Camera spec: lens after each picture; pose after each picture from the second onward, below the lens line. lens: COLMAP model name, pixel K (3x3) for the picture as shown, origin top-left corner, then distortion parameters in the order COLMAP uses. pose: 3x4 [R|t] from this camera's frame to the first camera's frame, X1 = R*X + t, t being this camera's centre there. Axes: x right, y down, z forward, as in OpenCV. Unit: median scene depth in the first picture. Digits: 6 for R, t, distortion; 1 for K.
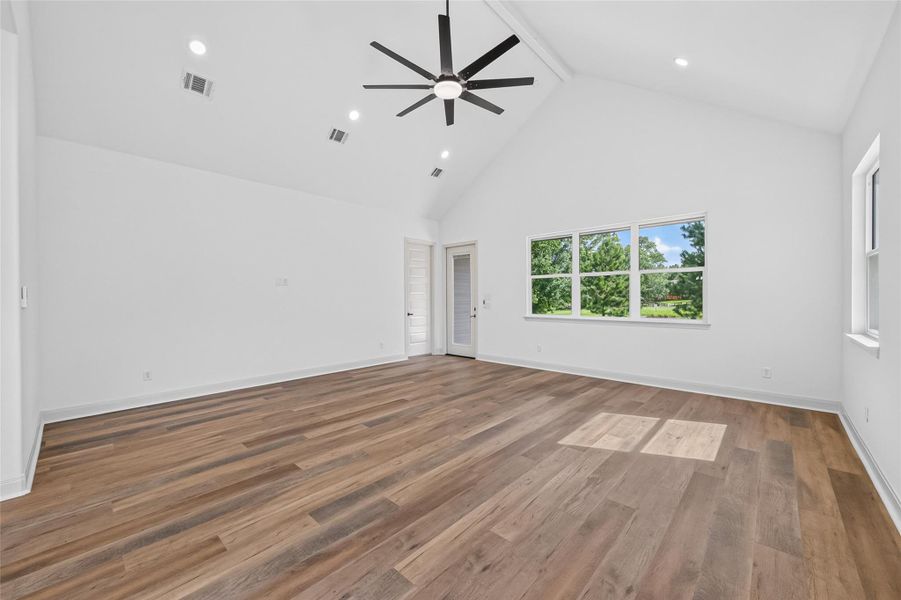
lens RADIAL K [[350.3, 0, 449.2], [0, 350.3, 293.4], [0, 0, 1]] dist [0.007935, -0.002216]
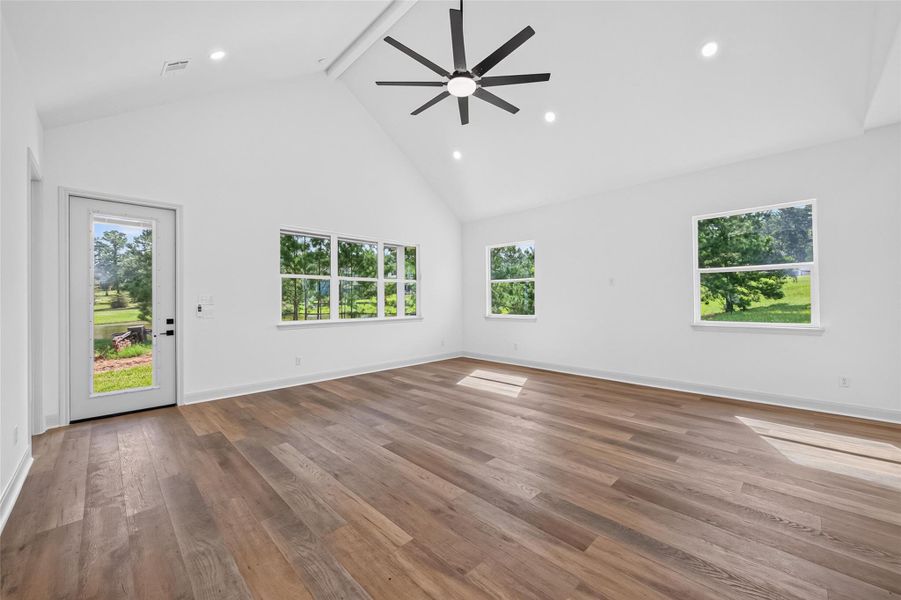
lens RADIAL K [[350.3, 0, 450.8], [0, 350.3, 297.6], [0, 0, 1]] dist [0.007935, -0.002216]
pose [[0.036244, 0.011827, 0.999273, -0.774067], [-0.005198, 0.999919, -0.011646, 0.014160], [-0.999329, -0.004772, 0.036302, 0.791145]]
